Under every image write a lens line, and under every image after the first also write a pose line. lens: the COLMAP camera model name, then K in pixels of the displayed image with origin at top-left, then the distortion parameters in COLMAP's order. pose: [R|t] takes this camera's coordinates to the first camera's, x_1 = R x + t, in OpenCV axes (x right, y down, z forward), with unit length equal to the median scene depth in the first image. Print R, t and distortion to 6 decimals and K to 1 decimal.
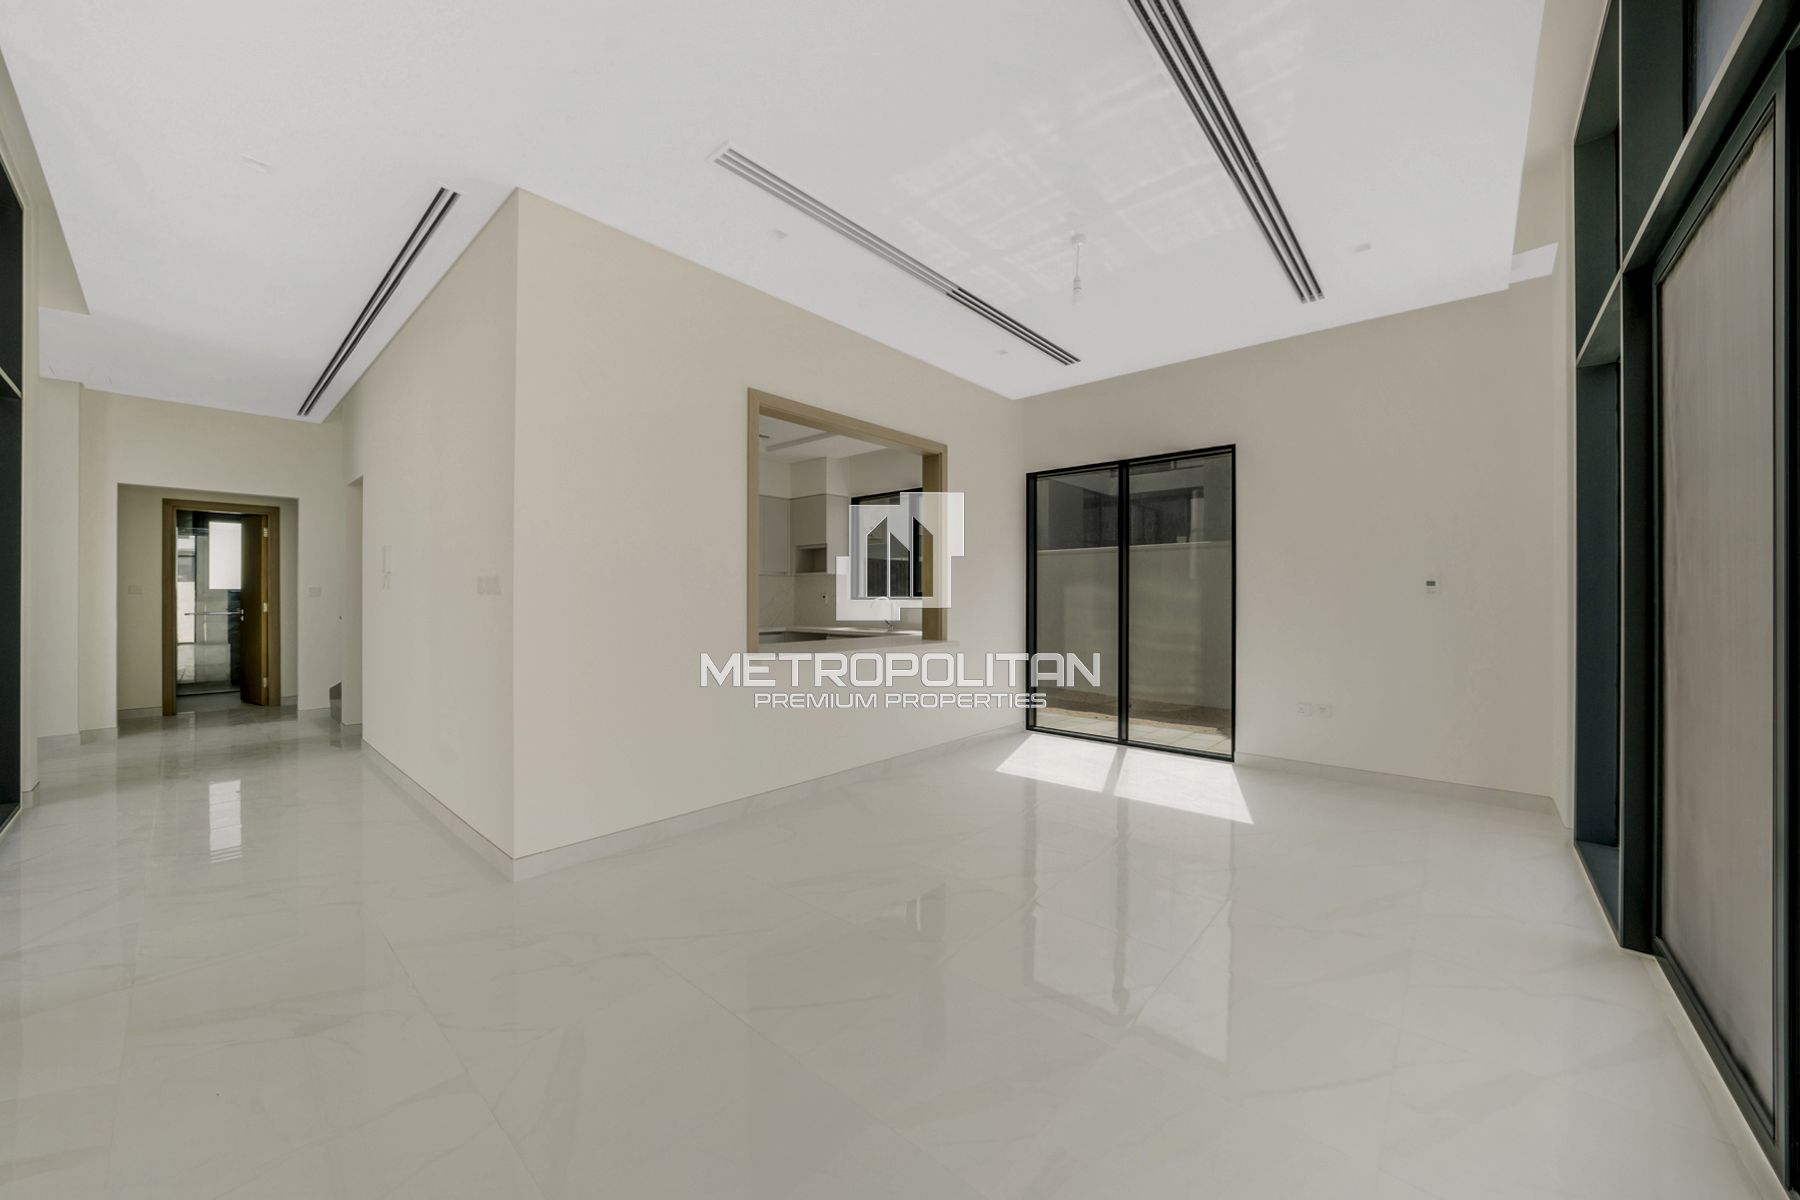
lens RADIAL K [[634.8, 0, 908.0], [0, 634.8, 597.8], [0, 0, 1]] dist [-0.011832, 0.000180]
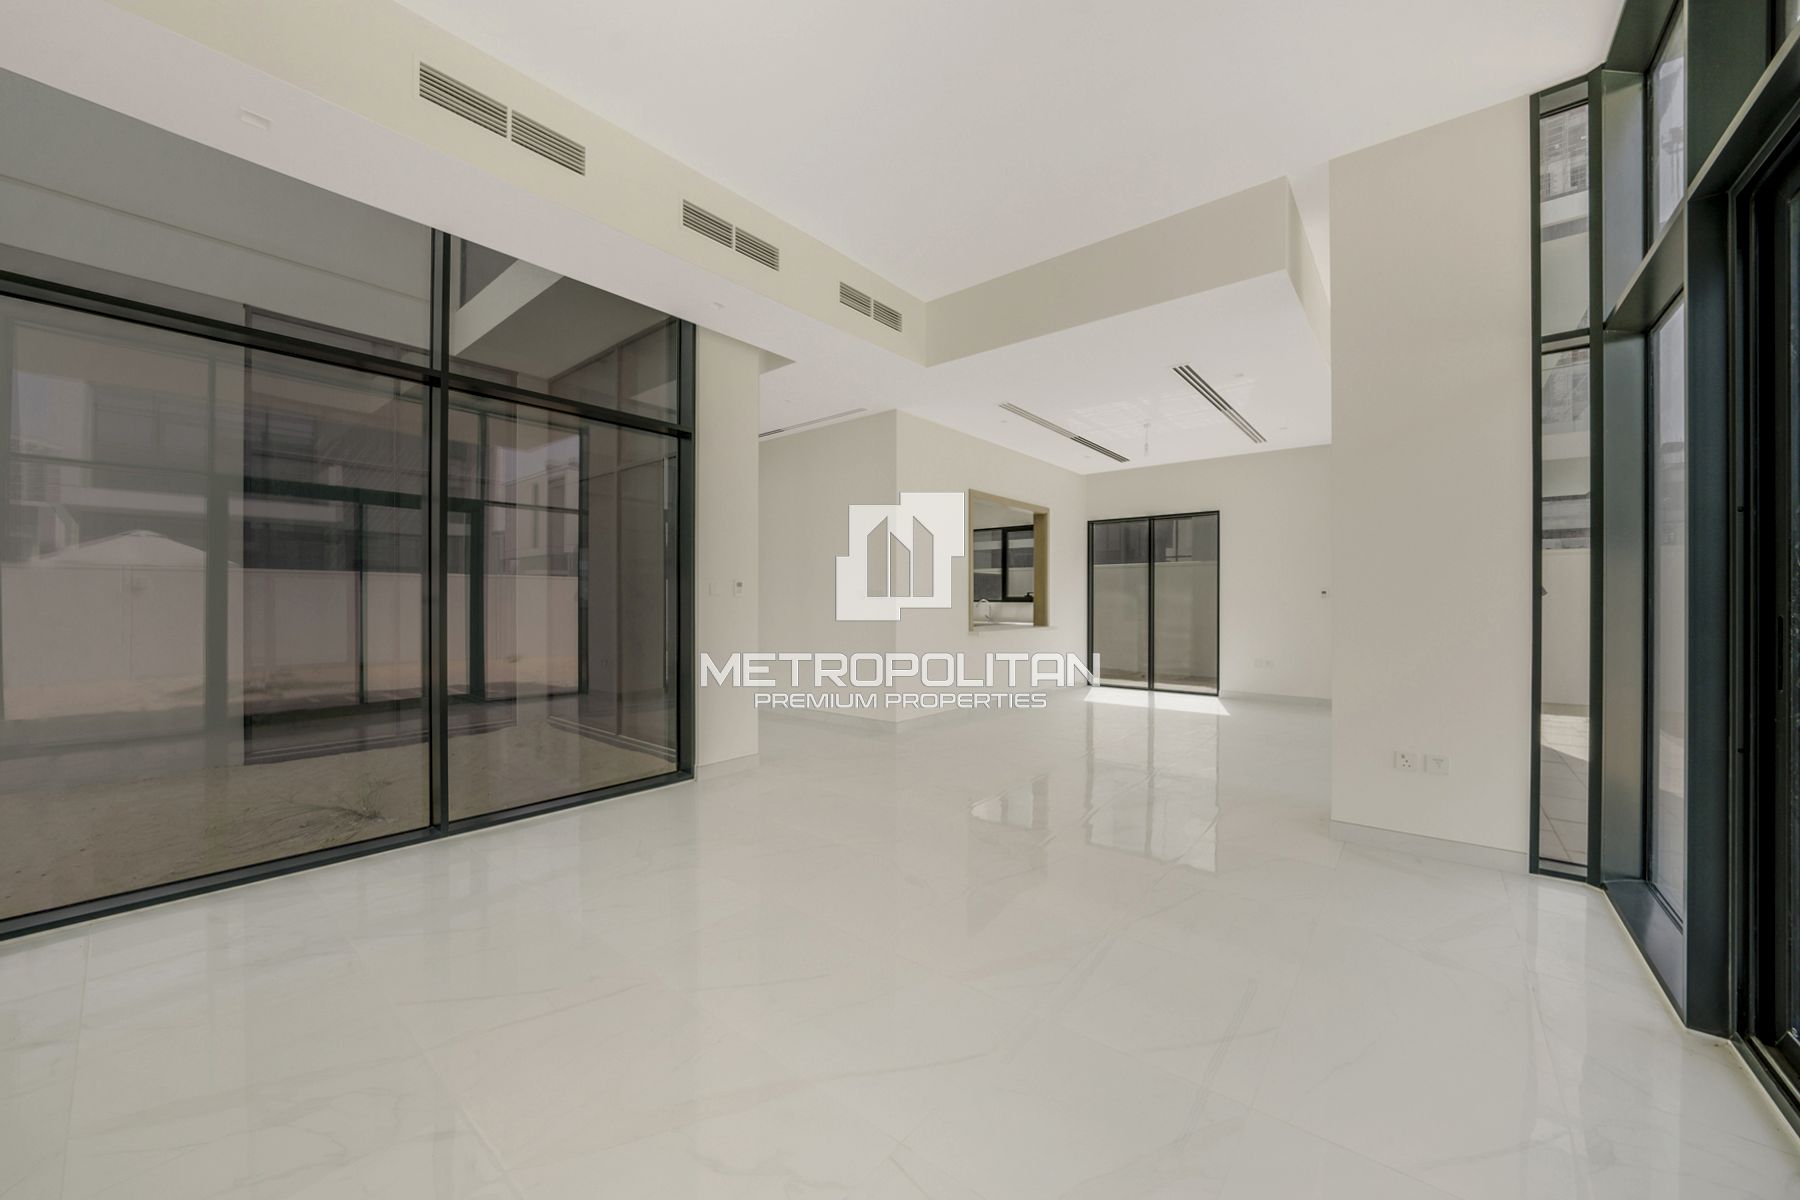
lens RADIAL K [[634.8, 0, 908.0], [0, 634.8, 597.8], [0, 0, 1]] dist [-0.011832, 0.000180]
pose [[0.999607, 0.005489, 0.027506, -0.351493], [-0.005433, 0.999983, -0.002097, -0.000078], [-0.027517, 0.001947, 0.999619, -0.651120]]
